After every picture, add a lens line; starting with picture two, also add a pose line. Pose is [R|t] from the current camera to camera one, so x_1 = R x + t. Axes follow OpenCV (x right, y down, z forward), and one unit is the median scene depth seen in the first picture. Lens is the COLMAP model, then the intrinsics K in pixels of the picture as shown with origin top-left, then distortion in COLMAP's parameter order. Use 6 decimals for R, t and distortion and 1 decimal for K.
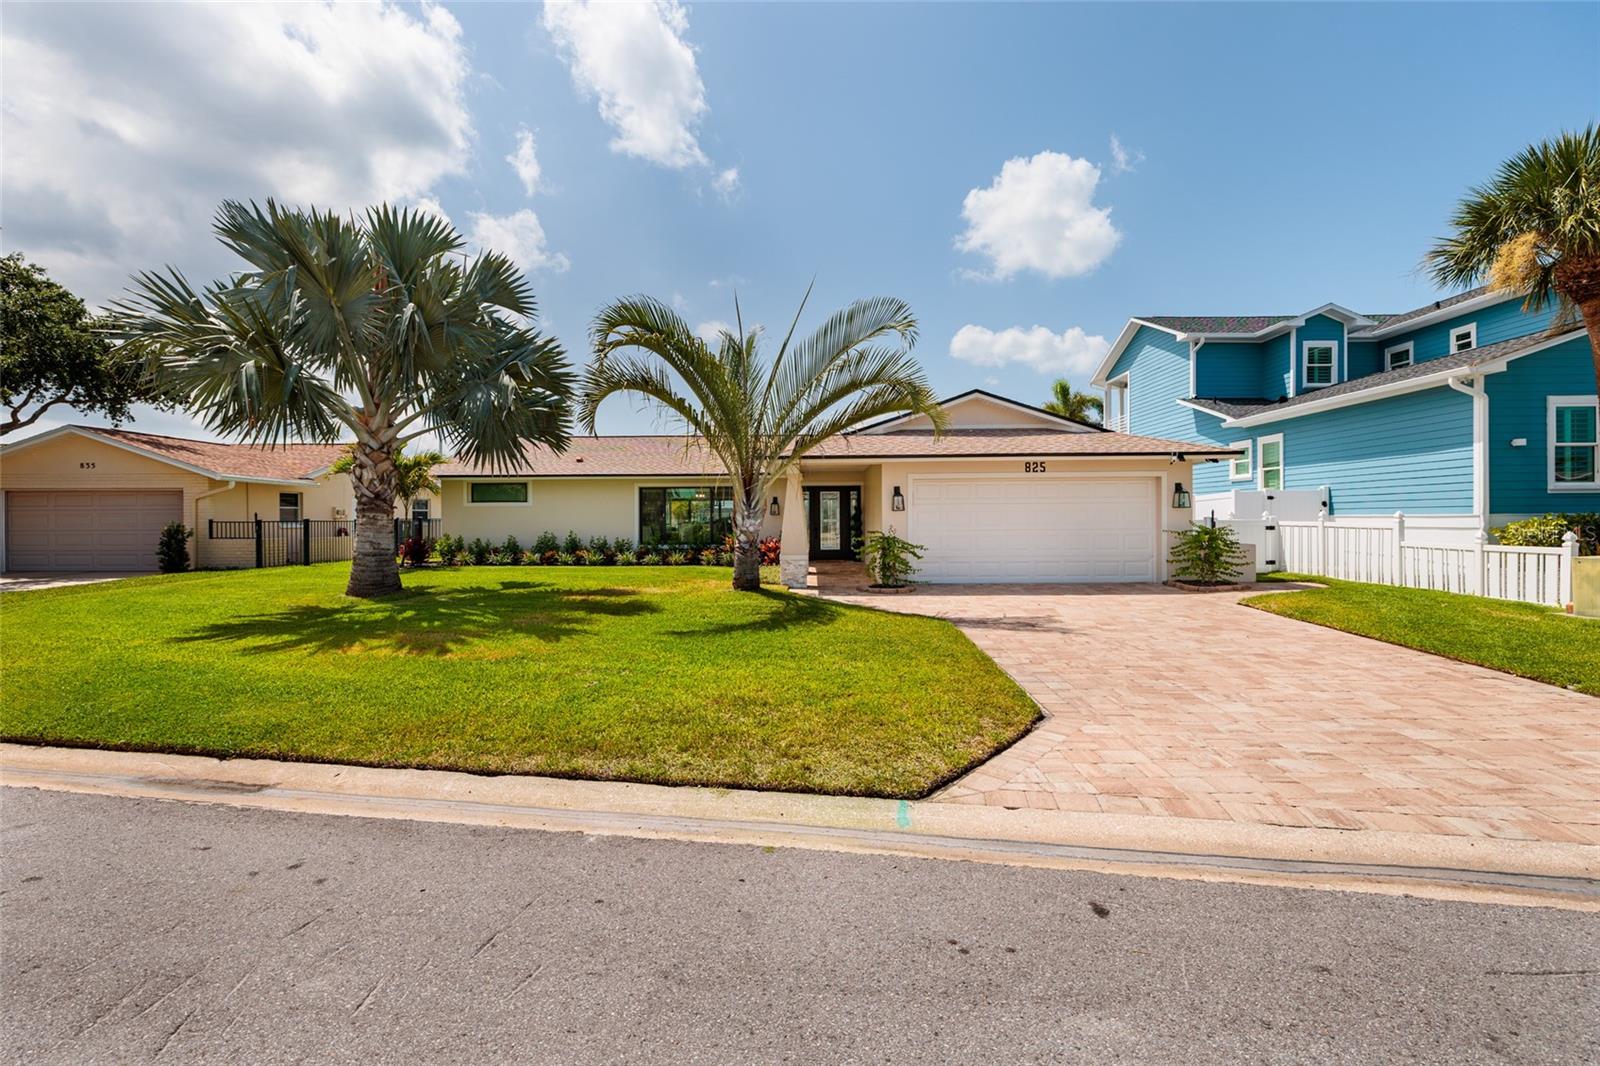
lens RADIAL K [[667.2, 0, 805.7], [0, 667.2, 528.9], [0, 0, 1]] dist [0.001010, -0.000283]
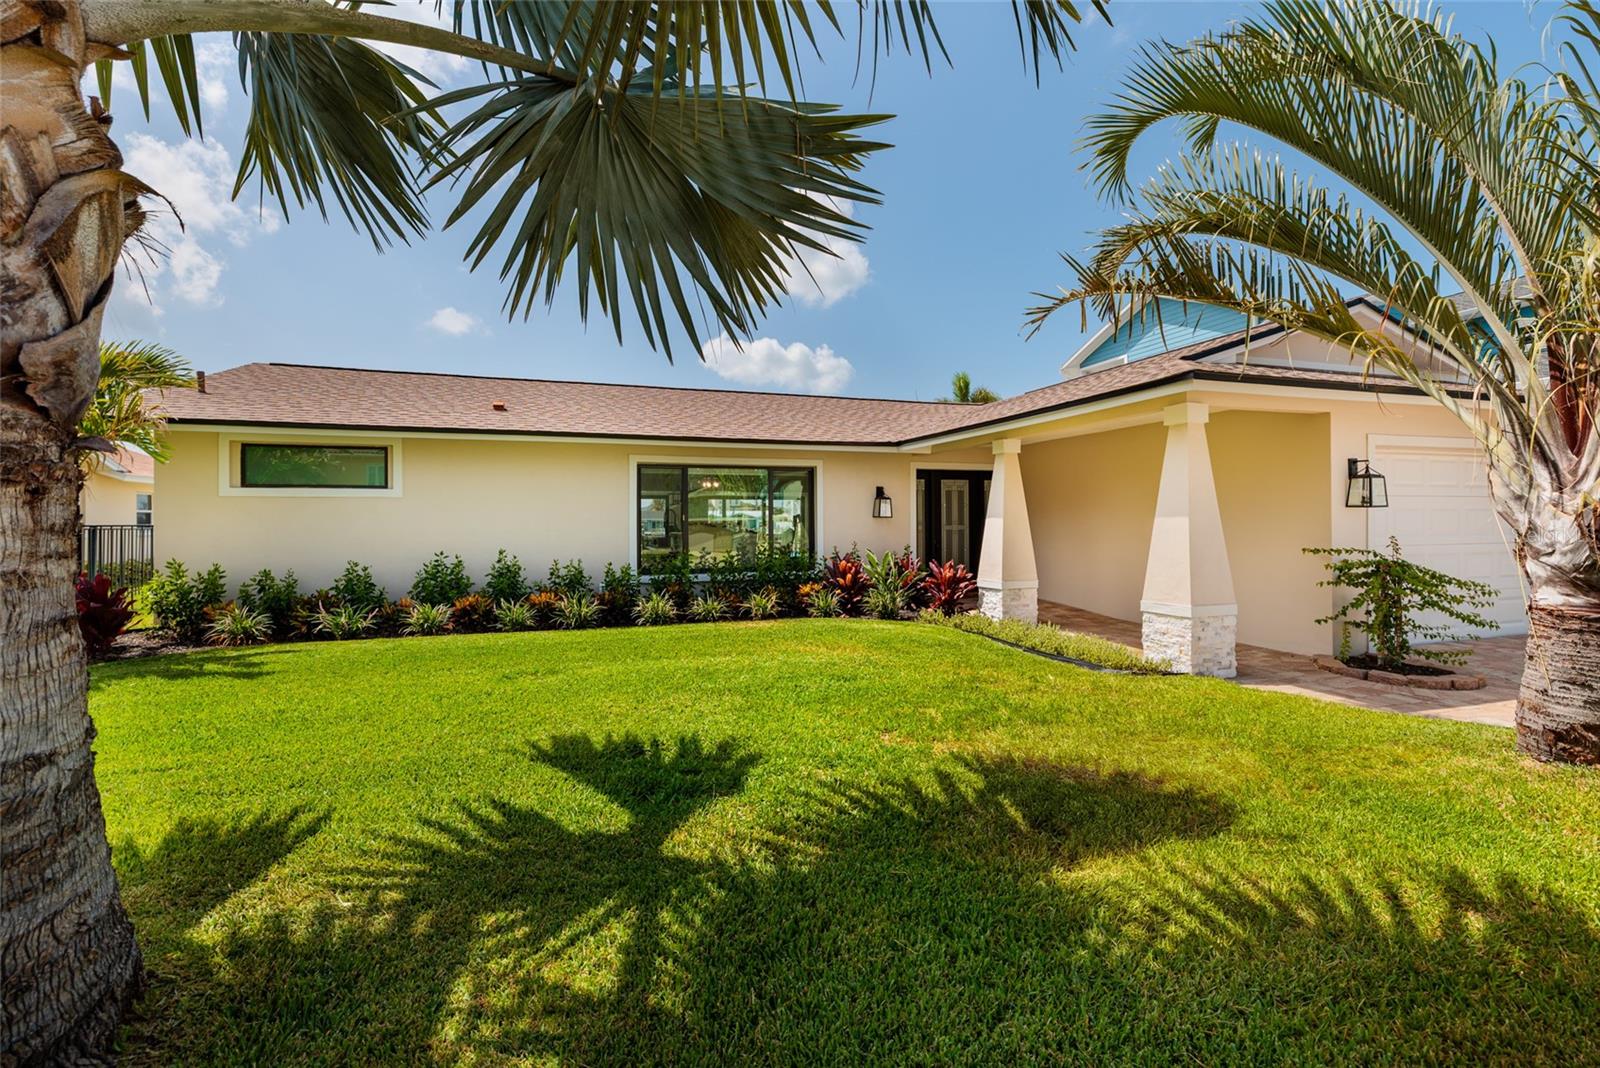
lens RADIAL K [[686.6, 0, 800.0], [0, 686.6, 534.0], [0, 0, 1]] dist [0.004356, -0.000153]
pose [[0.933120, -0.002761, 0.359556, -0.331734], [0.006957, 0.999922, -0.010377, -0.002021], [-0.359499, 0.012185, 0.933066, 0.477988]]
